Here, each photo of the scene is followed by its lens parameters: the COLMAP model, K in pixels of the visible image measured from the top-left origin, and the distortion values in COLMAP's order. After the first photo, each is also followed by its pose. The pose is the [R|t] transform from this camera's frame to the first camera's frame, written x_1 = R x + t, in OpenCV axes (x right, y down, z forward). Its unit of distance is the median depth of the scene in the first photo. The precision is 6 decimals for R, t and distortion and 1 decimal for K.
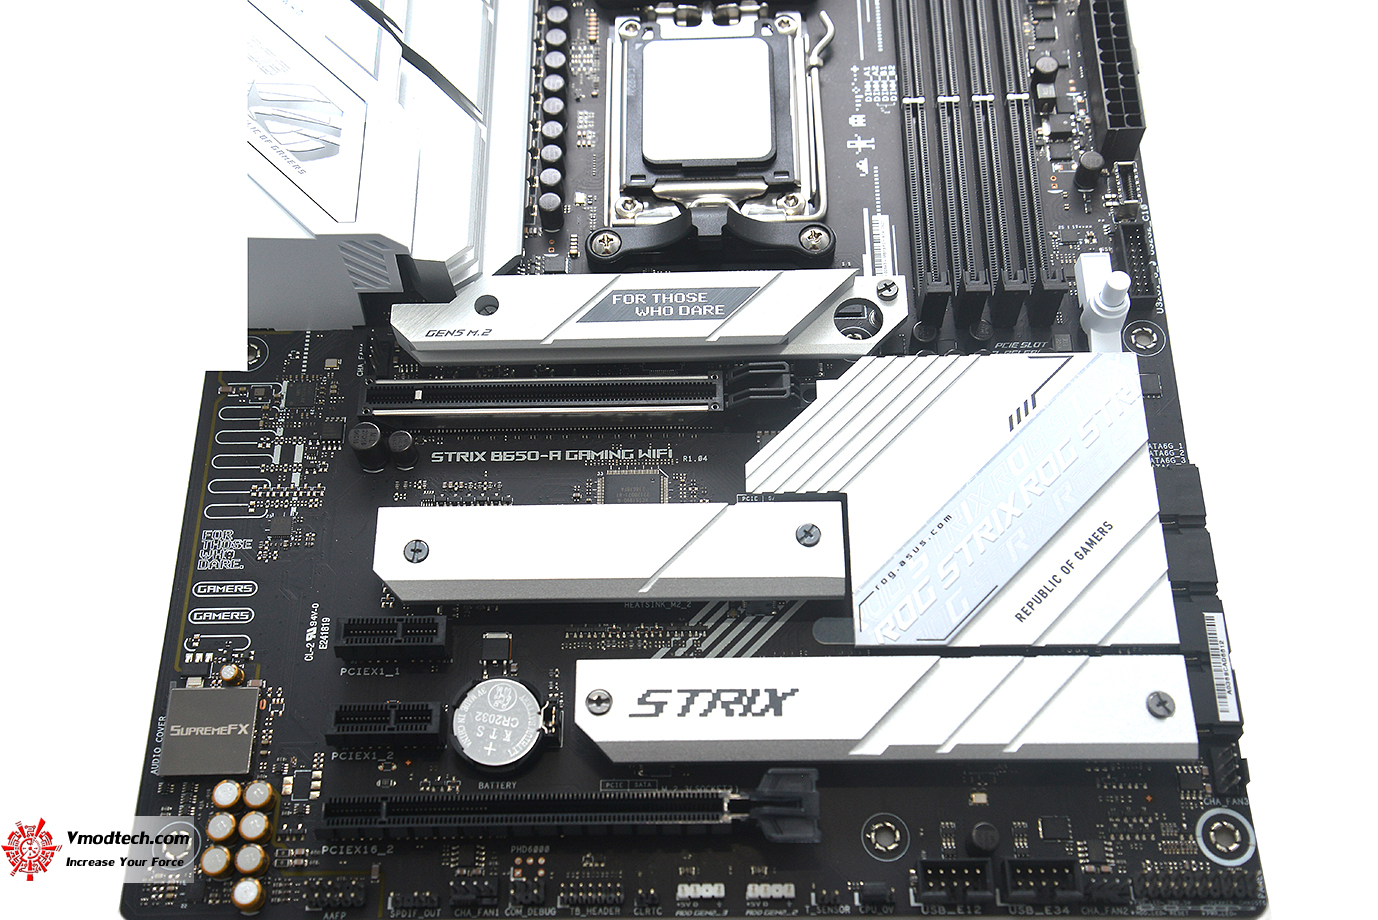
lens RADIAL K [[1540.8, 0, 677.2], [0, 1540.8, 462.3], [0, 0, 1]] dist [0.072749, 0.025219]
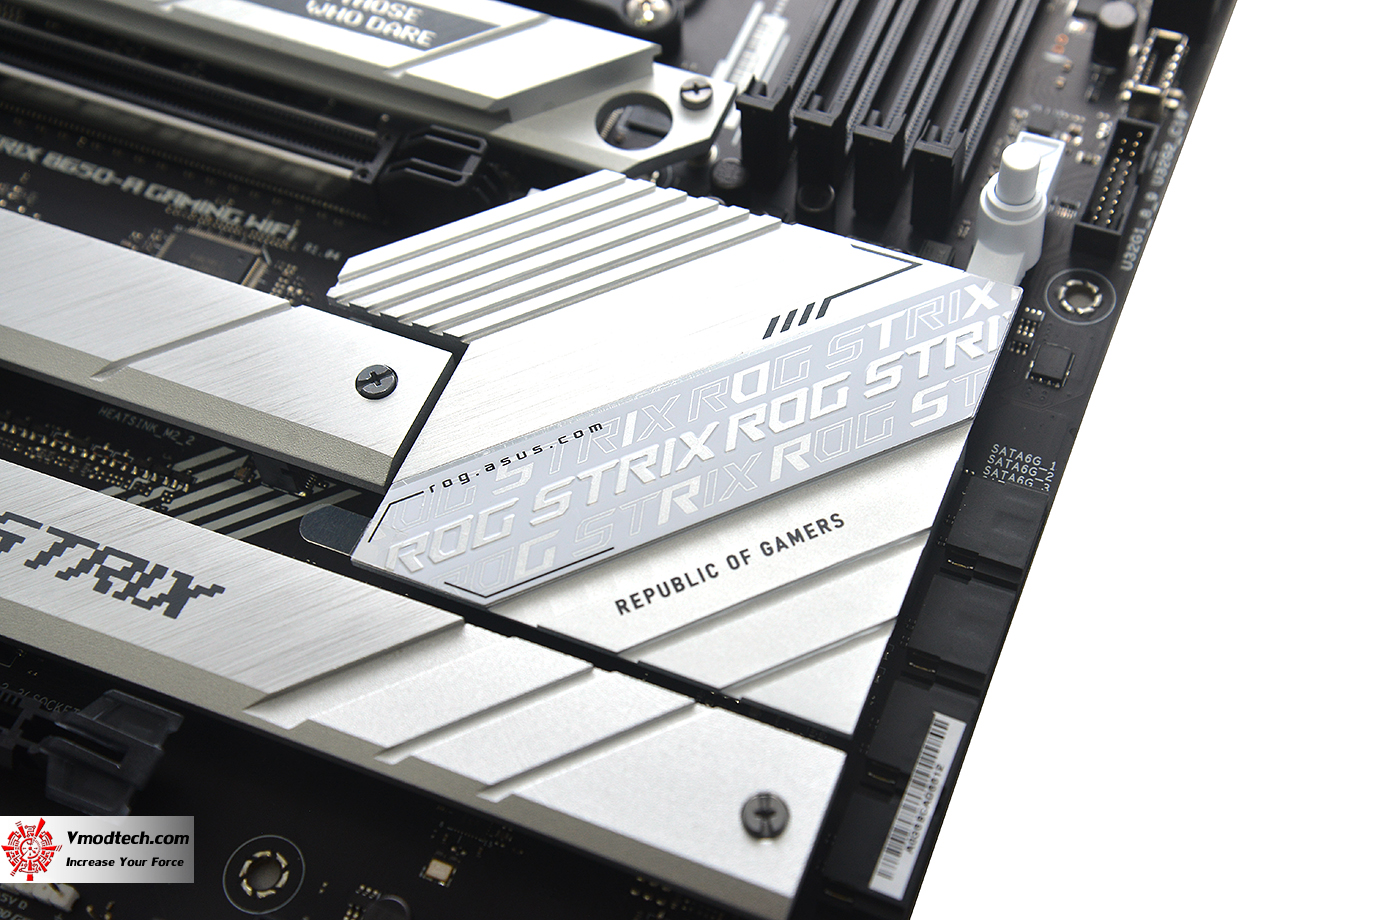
lens RADIAL K [[1893.5, 0, 678.9], [0, 1893.5, 460.7], [0, 0, 1]] dist [0.110503, 0.155691]
pose [[0.926707, 0.313666, -0.206947, 0.341384], [-0.330351, 0.942491, -0.050790, 0.070887], [0.179115, 0.115433, 0.977033, 0.269067]]
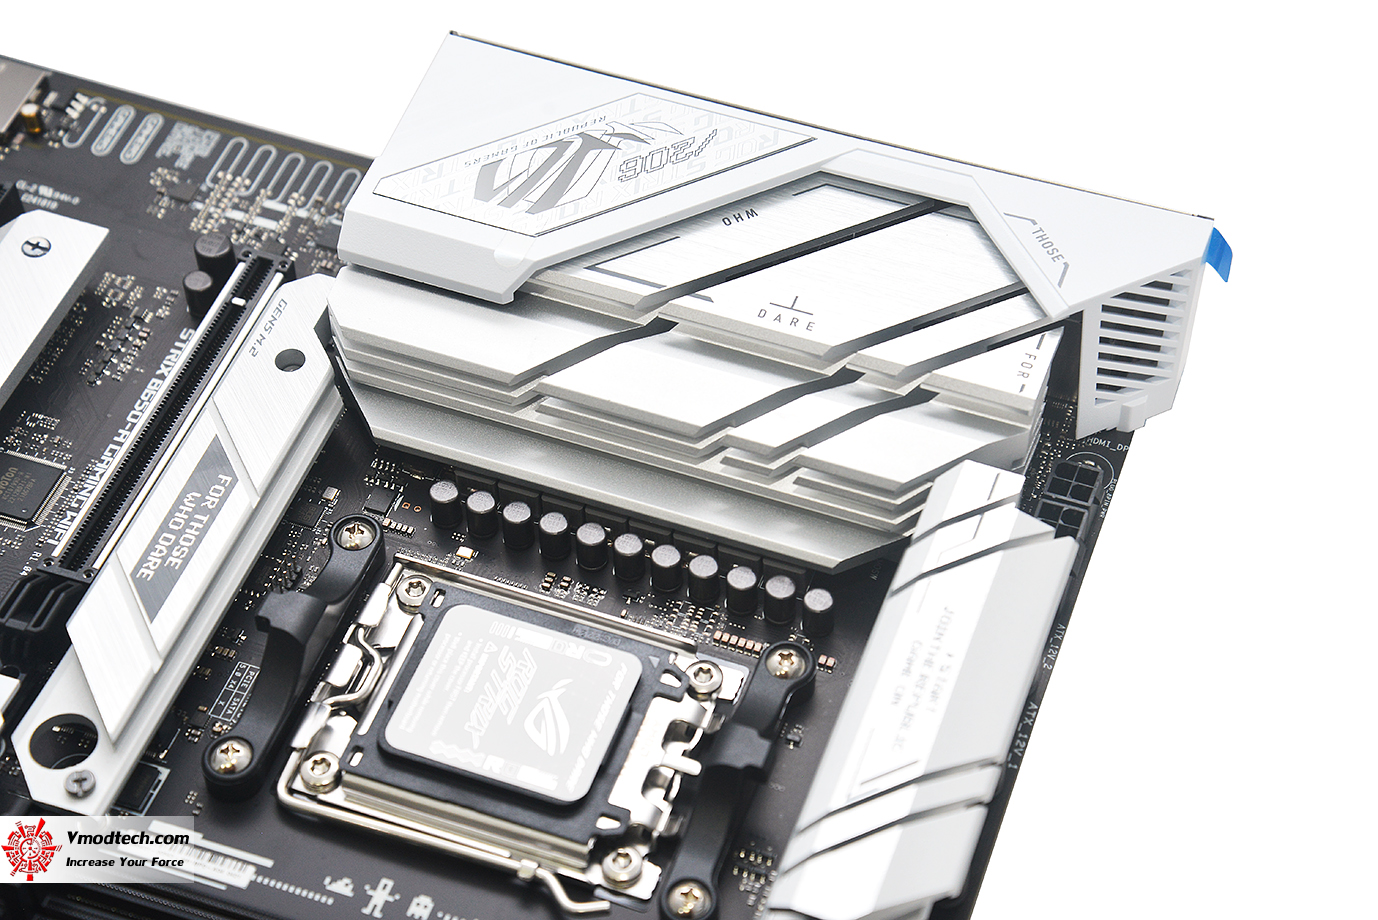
lens RADIAL K [[2748.2, 0, 689.0], [0, 2748.2, 460.0], [0, 0, 1]] dist [0.401494, 0.178522]
pose [[-0.345205, 0.754673, -0.557944, 0.667047], [-0.833835, 0.026238, 0.551391, -1.092689], [0.430759, 0.655576, 0.620215, 0.215568]]
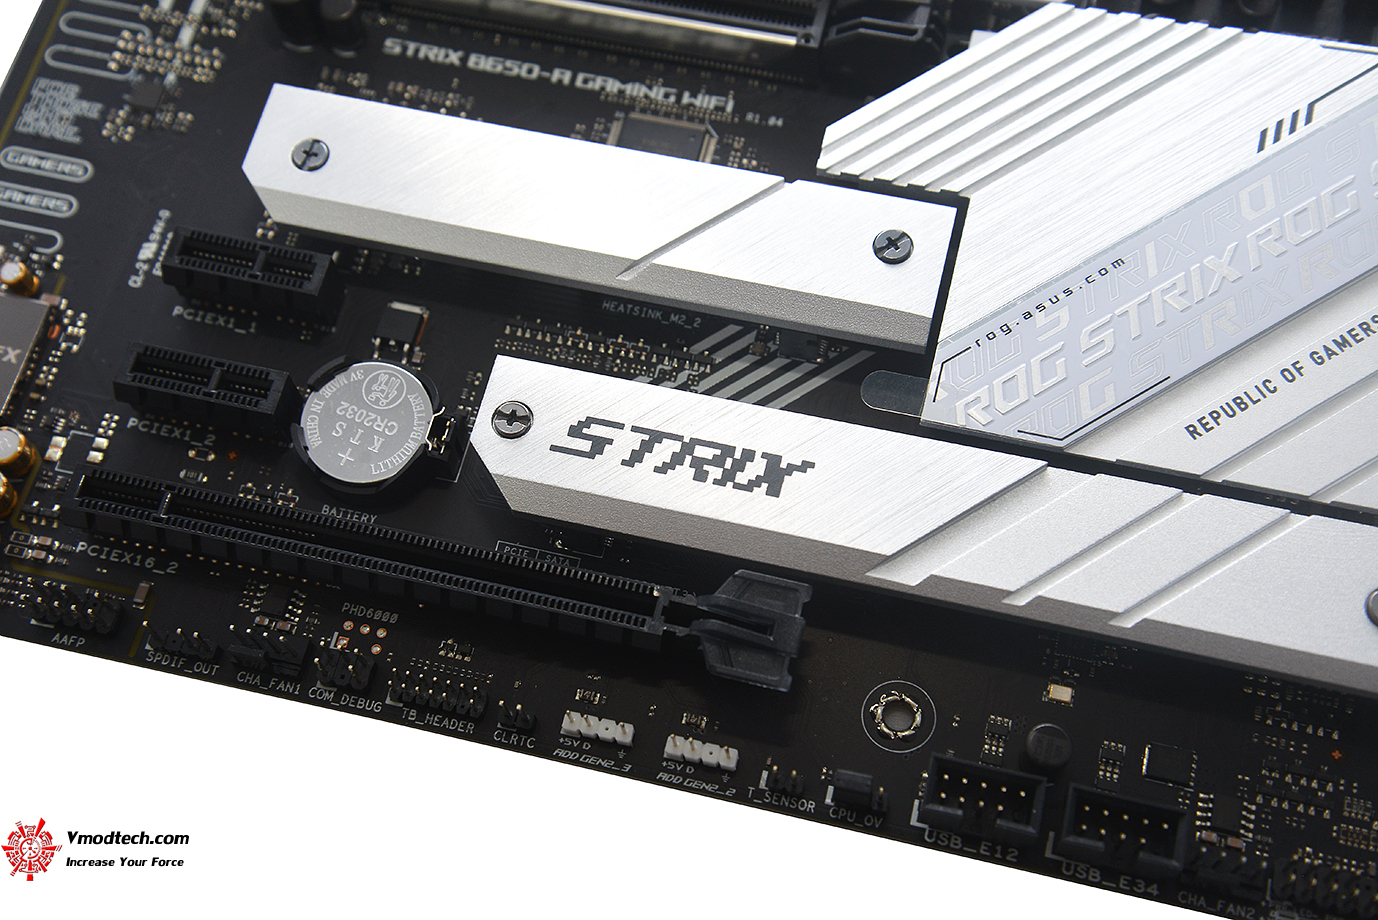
lens RADIAL K [[1893.5, 0, 678.9], [0, 1893.5, 460.7], [0, 0, 1]] dist [0.110503, 0.155691]
pose [[0.968690, 0.210713, -0.131301, 0.113972], [-0.203935, 0.976940, 0.063243, 0.096293], [0.141600, -0.034486, 0.989323, 0.192223]]
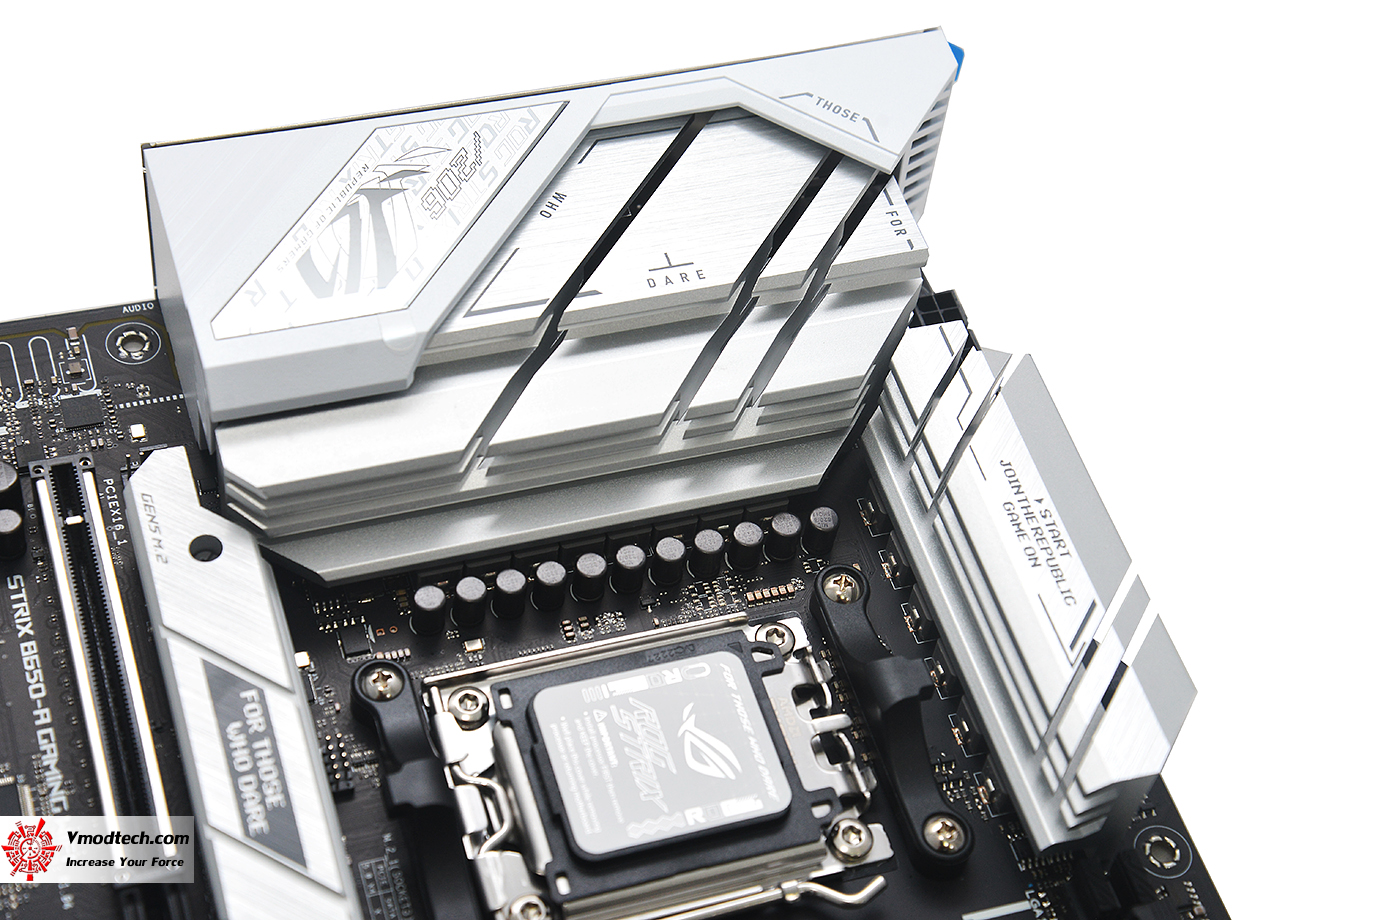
lens RADIAL K [[2597.1, 0, 684.7], [0, 2597.1, 443.1], [0, 0, 1]] dist [0.364866, -0.265140]
pose [[0.294960, 0.804476, -0.515575, 0.549969], [-0.904380, 0.409189, 0.121081, -0.481445], [0.308374, 0.430562, 0.848246, -0.010158]]
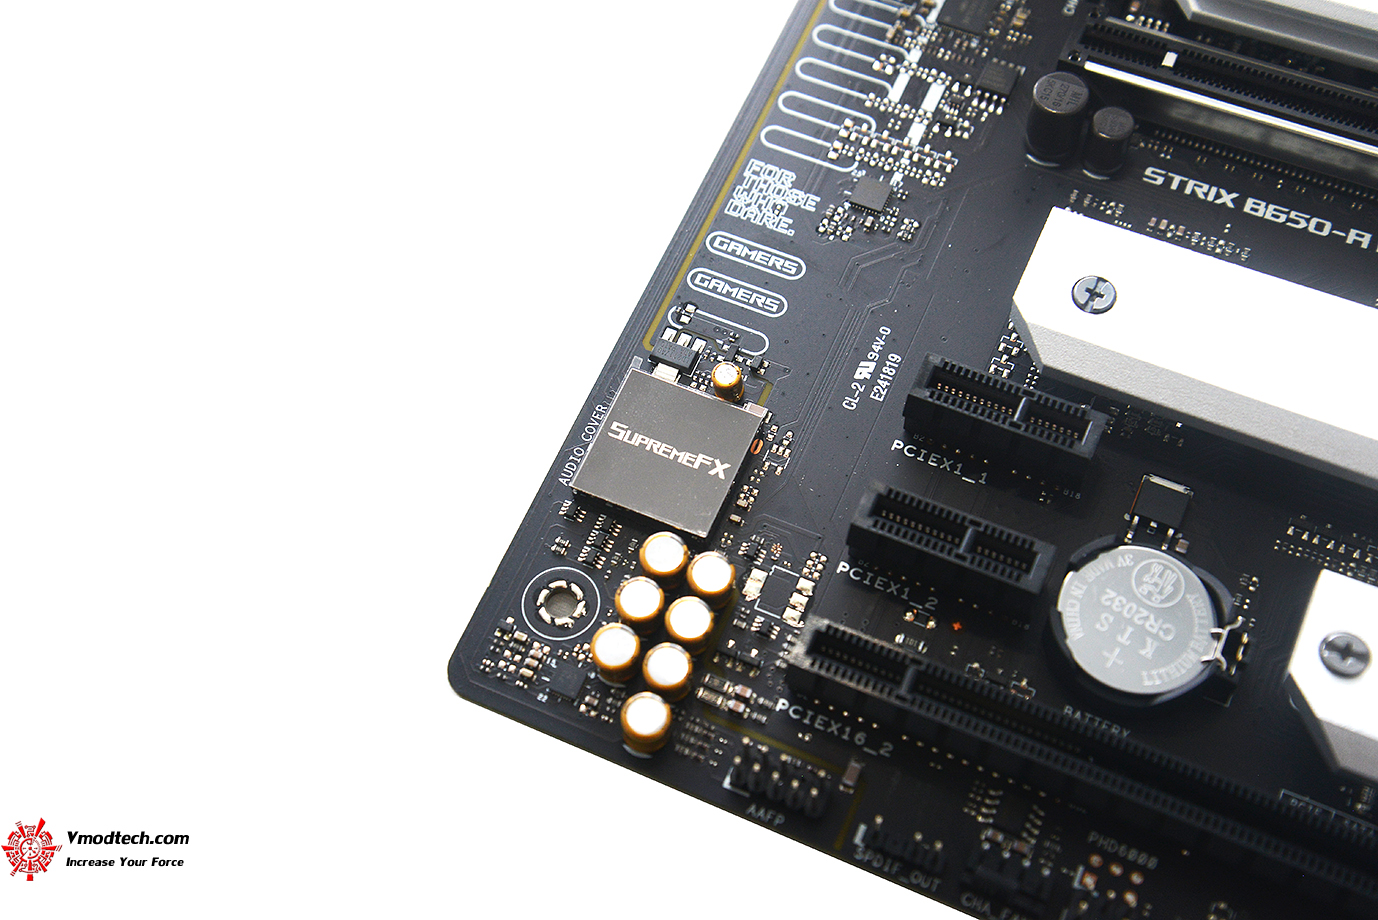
lens RADIAL K [[1893.5, 0, 678.9], [0, 1893.5, 460.7], [0, 0, 1]] dist [0.110503, 0.155691]
pose [[0.910909, 0.359482, -0.202530, -0.135494], [-0.357553, 0.932692, 0.047338, 0.129097], [0.205915, 0.029295, 0.978131, 0.260940]]
